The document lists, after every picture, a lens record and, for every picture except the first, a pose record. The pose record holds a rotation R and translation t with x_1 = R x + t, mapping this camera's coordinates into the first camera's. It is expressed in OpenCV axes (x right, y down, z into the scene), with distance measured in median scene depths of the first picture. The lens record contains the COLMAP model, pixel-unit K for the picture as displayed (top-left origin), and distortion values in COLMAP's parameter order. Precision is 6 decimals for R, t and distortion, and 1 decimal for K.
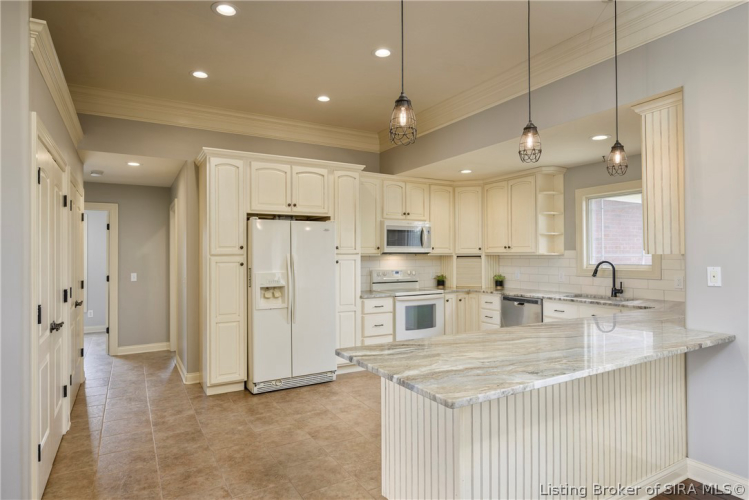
lens RADIAL K [[429.3, 0, 380.6], [0, 429.3, 247.2], [0, 0, 1]] dist [-0.004137, -0.000018]
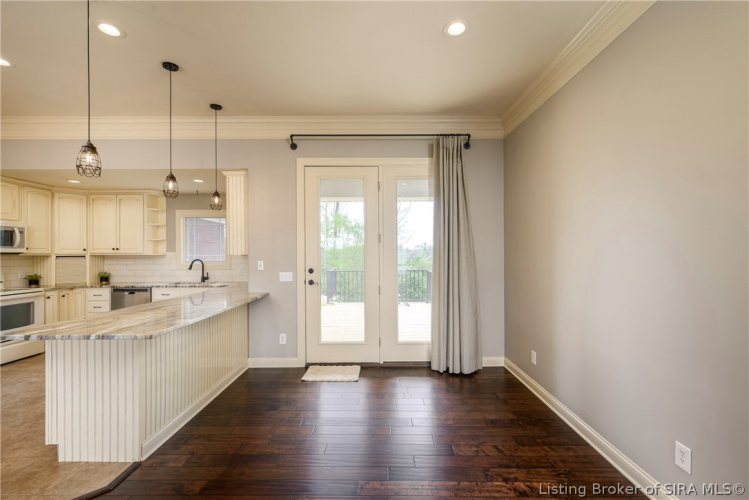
lens RADIAL K [[326.5, 0, 377.6], [0, 326.5, 255.5], [0, 0, 1]] dist [-0.000017, 0.000250]
pose [[0.508096, 0.000676, 0.861300, -0.148328], [-0.016129, 0.999832, 0.008730, -0.001640], [-0.861149, -0.018327, 0.508021, -0.144788]]
